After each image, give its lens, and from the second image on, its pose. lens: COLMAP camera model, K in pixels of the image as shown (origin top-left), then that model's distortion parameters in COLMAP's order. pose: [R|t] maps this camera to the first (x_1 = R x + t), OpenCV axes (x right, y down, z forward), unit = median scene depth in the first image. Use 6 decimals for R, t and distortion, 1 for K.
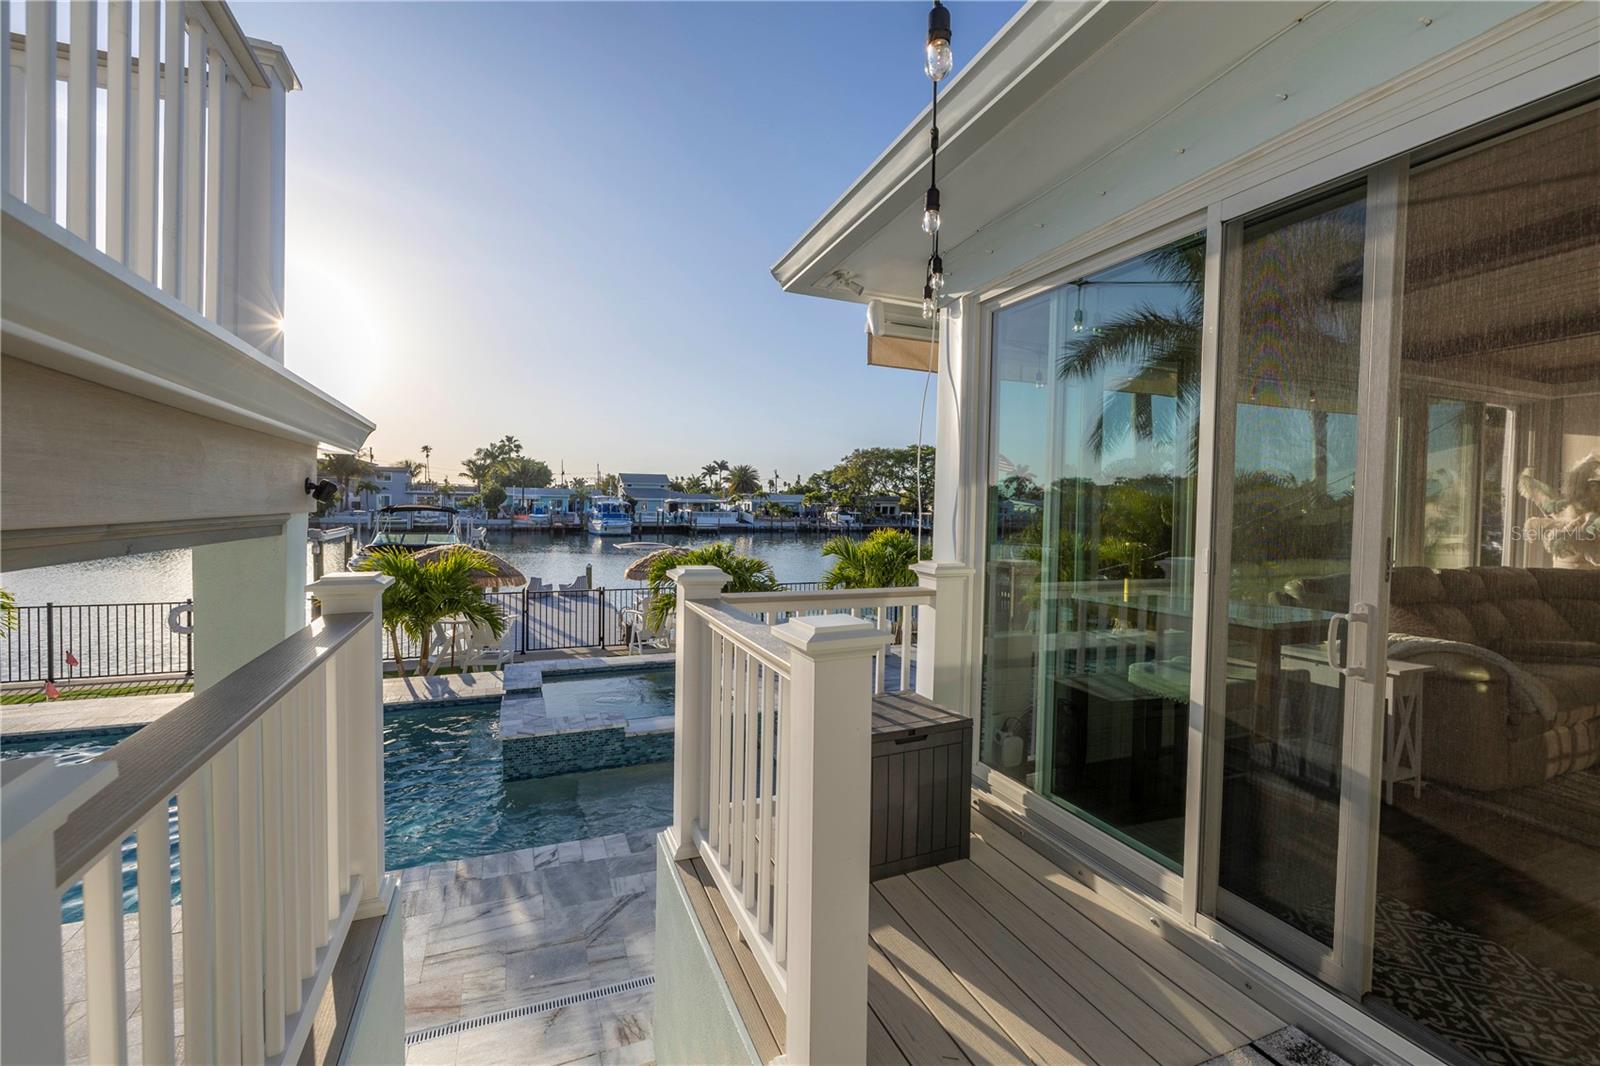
lens RADIAL K [[672.9, 0, 801.9], [0, 672.9, 523.4], [0, 0, 1]] dist [-0.008329, 0.002107]
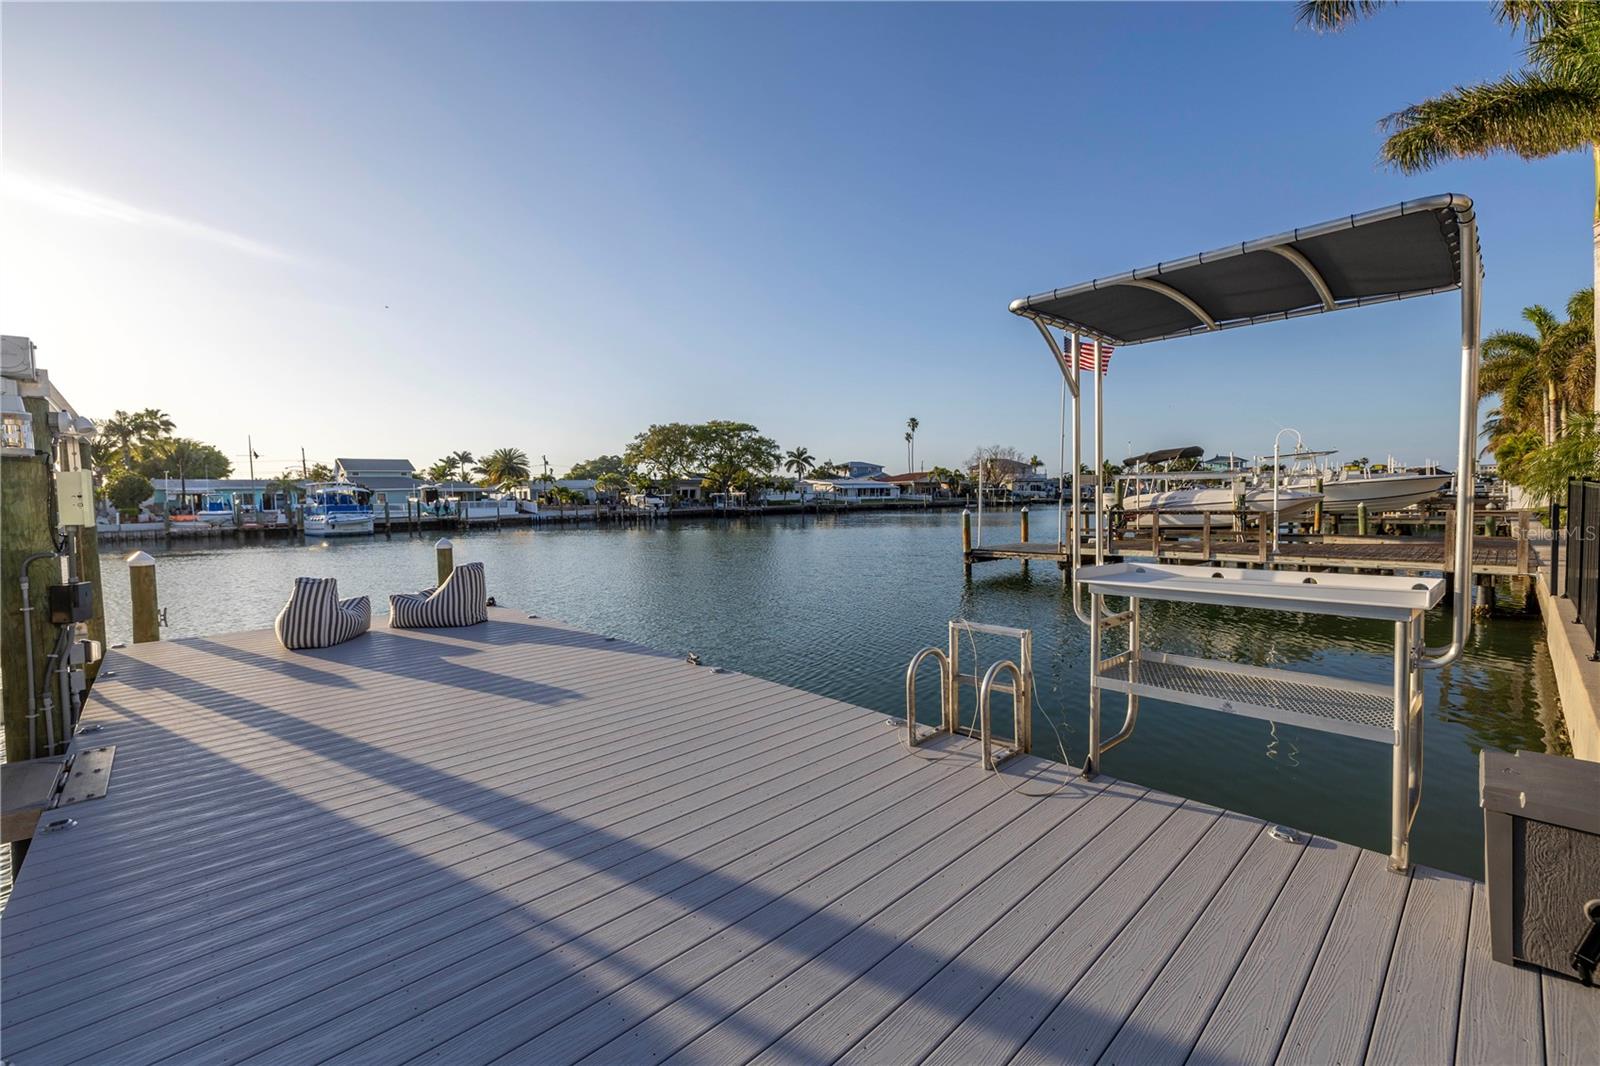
lens RADIAL K [[672.9, 0, 802.8], [0, 672.9, 528.3], [0, 0, 1]] dist [-0.008329, 0.002107]
pose [[0.935690, -0.057502, 0.348107, -0.055505], [0.050934, 0.998310, 0.027996, 0.011176], [-0.349129, -0.008465, 0.937037, 0.121146]]
